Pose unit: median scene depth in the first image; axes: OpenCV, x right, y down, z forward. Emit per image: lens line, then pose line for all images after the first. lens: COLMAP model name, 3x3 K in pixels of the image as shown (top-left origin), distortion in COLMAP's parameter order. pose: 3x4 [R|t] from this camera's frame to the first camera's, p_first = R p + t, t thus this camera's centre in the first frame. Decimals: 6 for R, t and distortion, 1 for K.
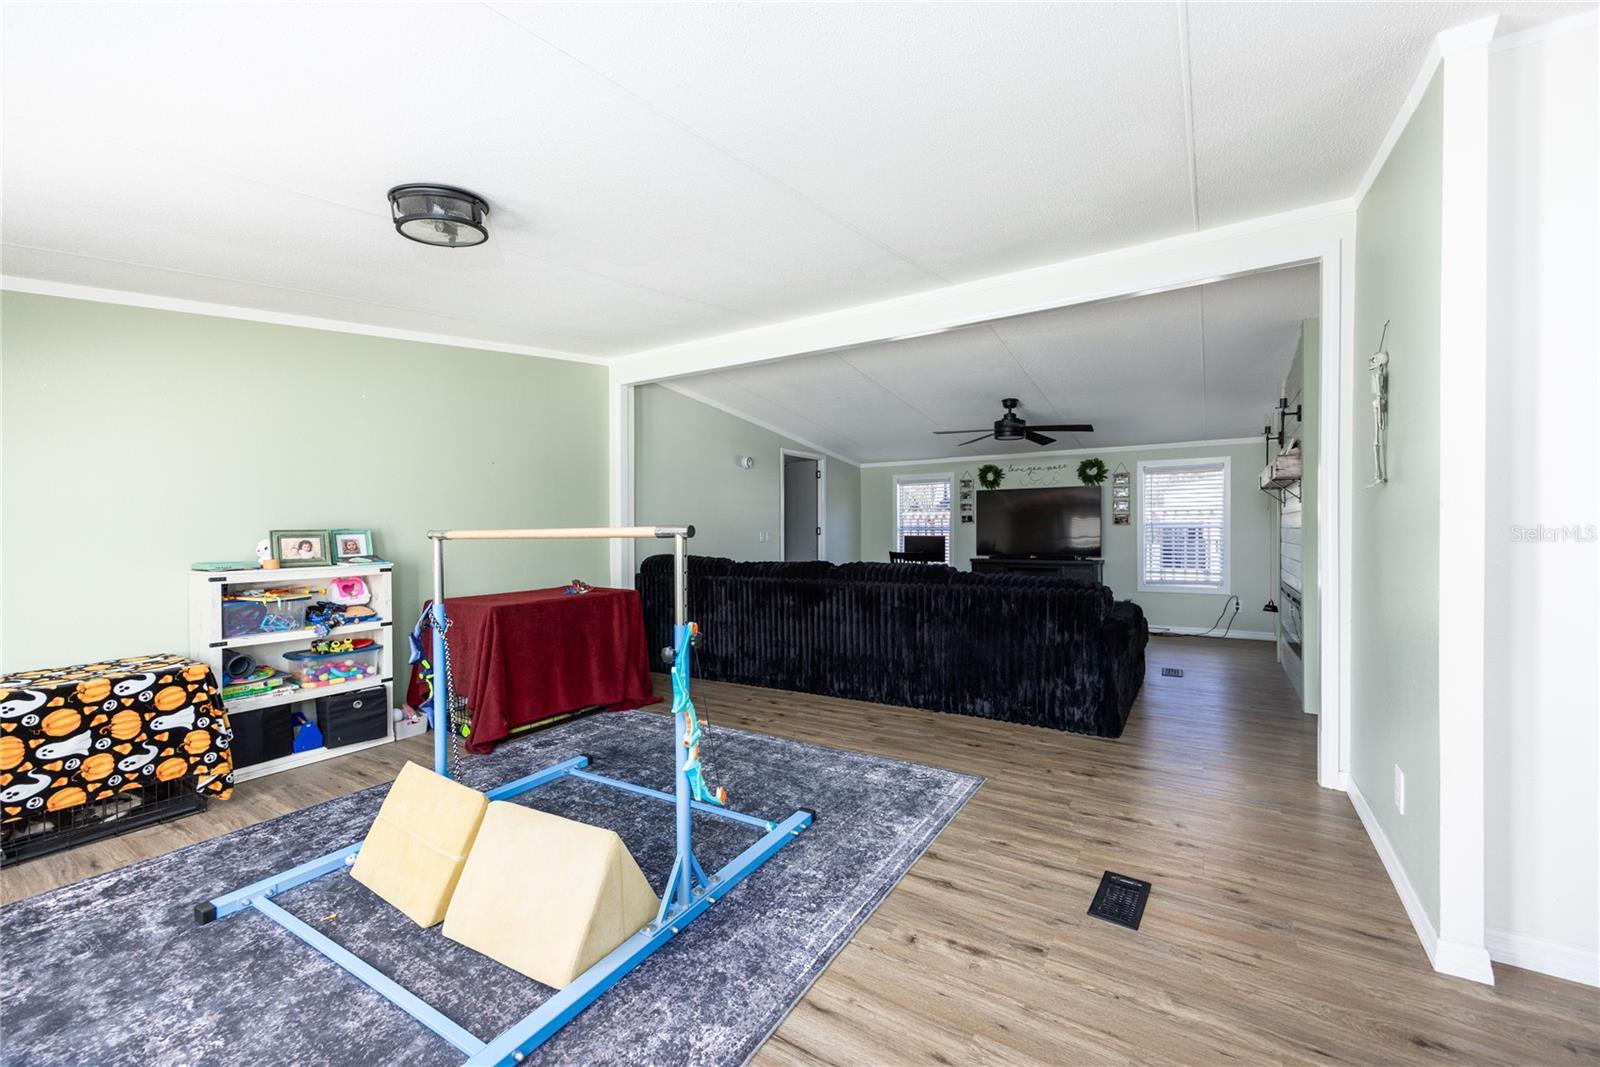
lens RADIAL K [[631.2, 0, 805.3], [0, 631.2, 540.7], [0, 0, 1]] dist [0.003064, -0.000375]
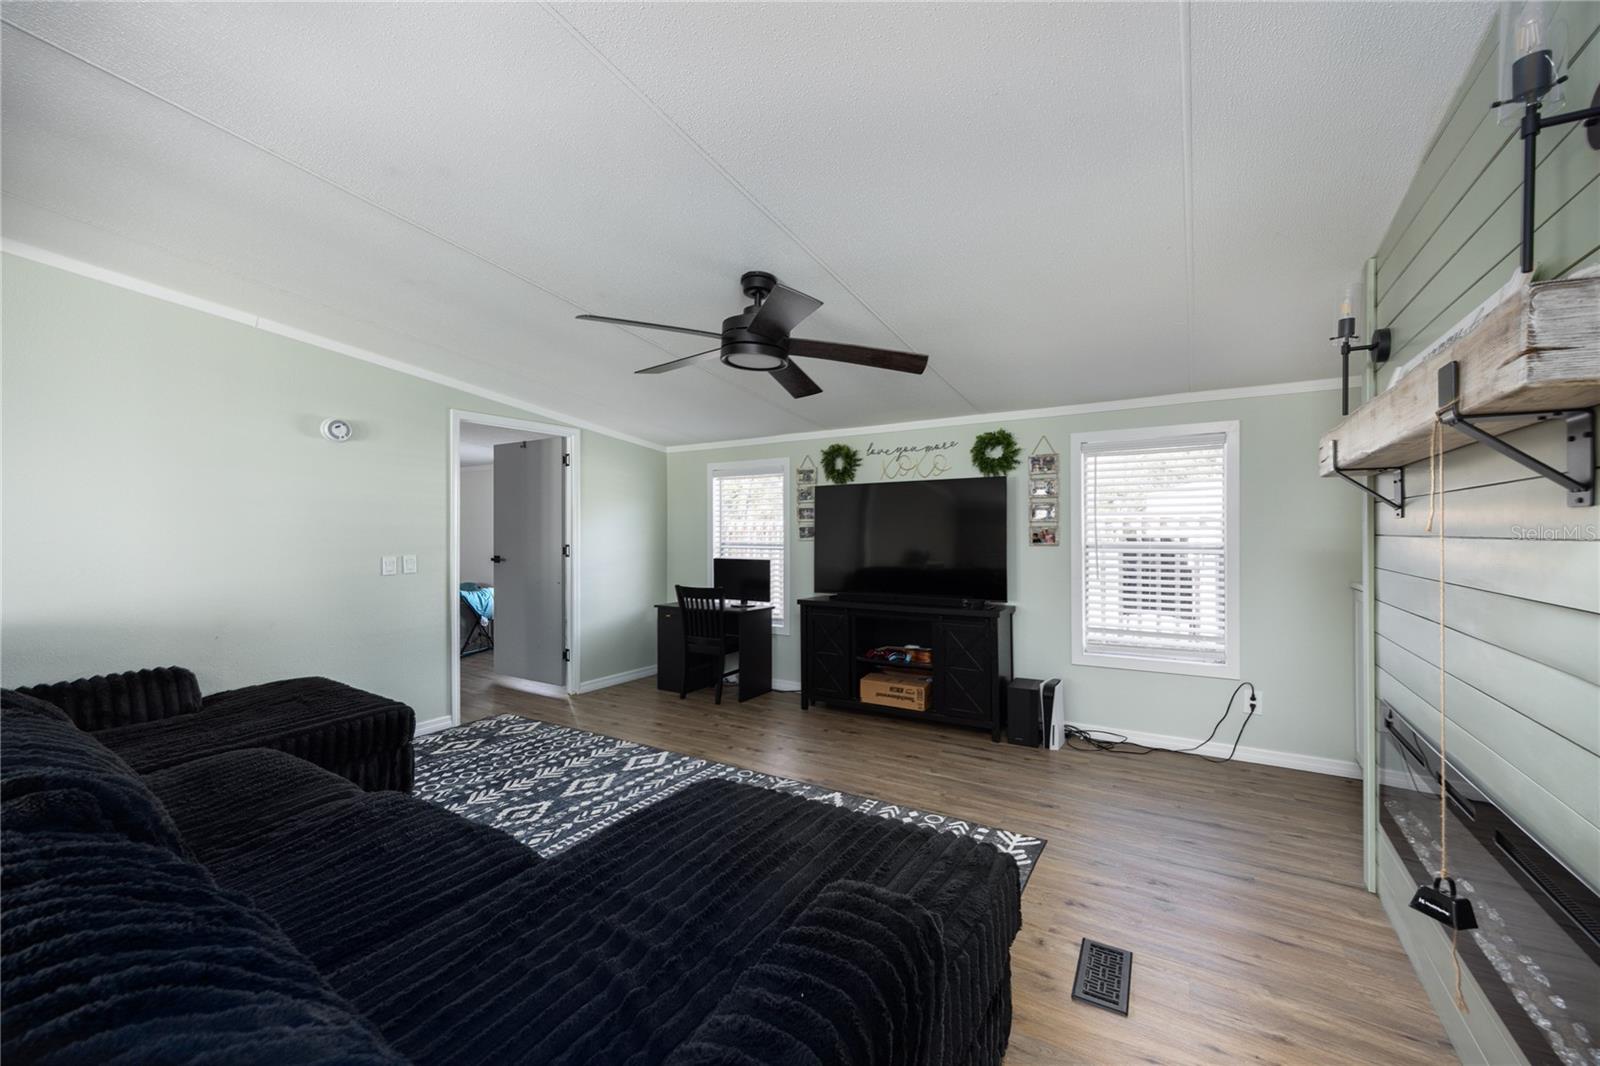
lens RADIAL K [[631.2, 0, 791.4], [0, 631.2, 530.8], [0, 0, 1]] dist [0.003064, -0.000375]
pose [[0.999976, 0.001701, 0.006753, 0.242609], [-0.001569, 0.999808, -0.019546, -0.024152], [-0.006785, 0.019535, 0.999786, 0.390182]]
